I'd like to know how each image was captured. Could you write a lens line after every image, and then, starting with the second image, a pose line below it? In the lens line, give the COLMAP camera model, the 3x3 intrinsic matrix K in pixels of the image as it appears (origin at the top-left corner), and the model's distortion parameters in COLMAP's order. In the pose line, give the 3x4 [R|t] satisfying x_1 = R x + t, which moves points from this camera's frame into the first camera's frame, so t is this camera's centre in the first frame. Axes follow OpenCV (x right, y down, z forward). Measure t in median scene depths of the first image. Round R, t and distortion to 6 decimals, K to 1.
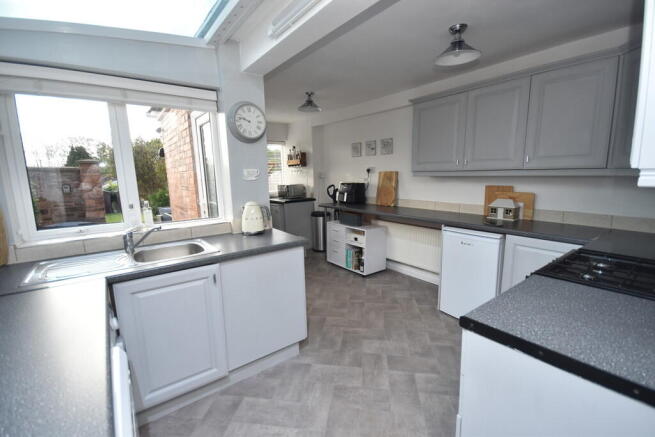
lens RADIAL K [[290.8, 0, 327.5], [0, 290.8, 218.5], [0, 0, 1]] dist [0.000289, -0.020878]
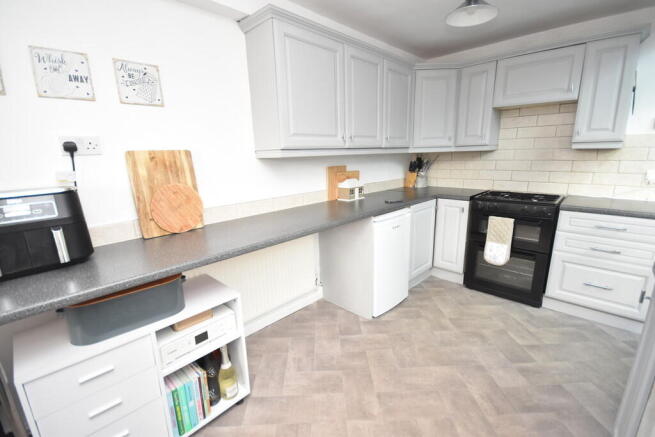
lens RADIAL K [[289.5, 0, 327.5], [0, 289.5, 218.5], [0, 0, 1]] dist [0.000184, -0.000013]
pose [[-0.166070, -0.199954, 0.965629, -0.297845], [0.180416, 0.956537, 0.229100, -0.151555], [-0.969469, 0.212261, -0.122777, 1.049706]]
